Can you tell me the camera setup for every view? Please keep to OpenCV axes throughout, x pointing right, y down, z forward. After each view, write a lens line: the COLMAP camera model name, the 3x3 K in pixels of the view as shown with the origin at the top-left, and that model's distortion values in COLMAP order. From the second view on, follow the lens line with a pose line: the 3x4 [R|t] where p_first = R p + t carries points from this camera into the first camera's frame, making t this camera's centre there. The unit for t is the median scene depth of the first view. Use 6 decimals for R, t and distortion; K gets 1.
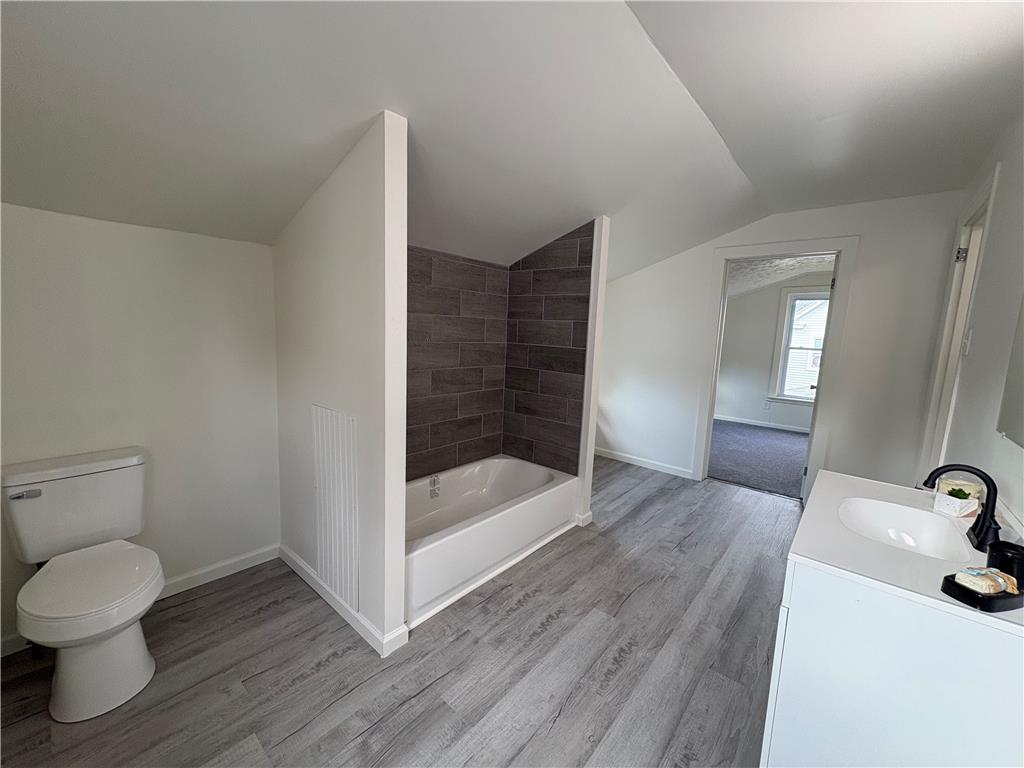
lens RADIAL K [[410.0, 0, 514.0], [0, 410.0, 384.5], [0, 0, 1]] dist [0.000263, 0.000507]
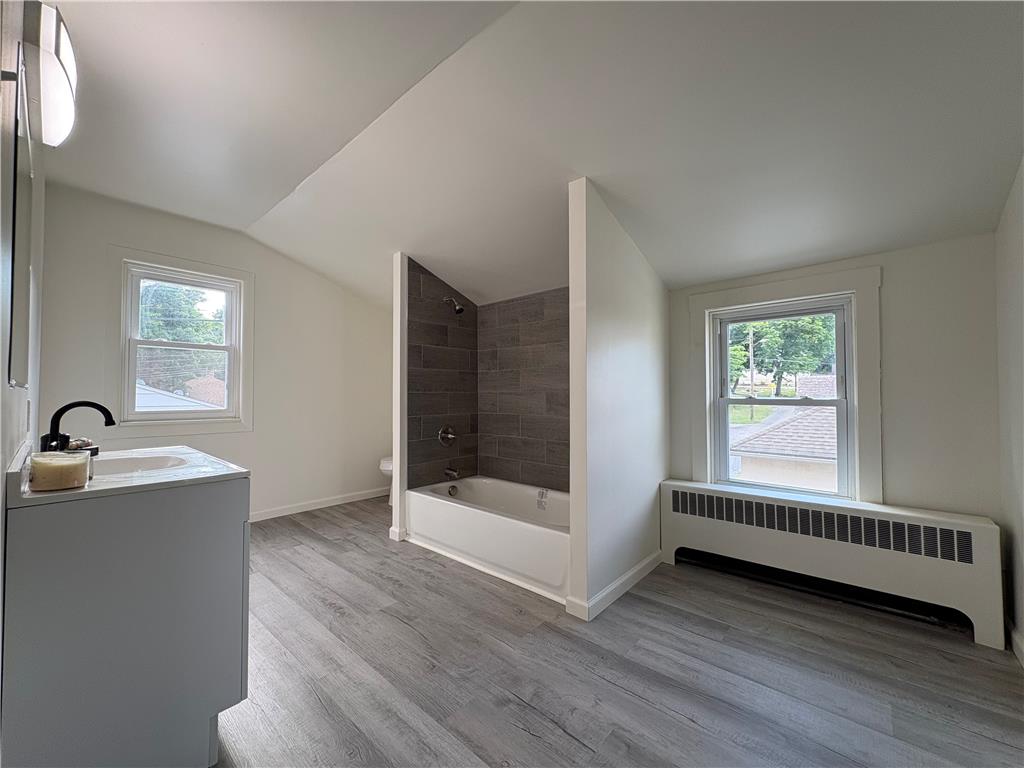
lens RADIAL K [[410.0, 0, 512.3], [0, 410.0, 385.6], [0, 0, 1]] dist [0.000263, 0.000507]
pose [[-0.025518, -0.065320, -0.997538, 1.022162], [-0.135854, 0.988832, -0.061274, 0.032044], [0.990400, 0.133956, -0.034107, 1.025800]]
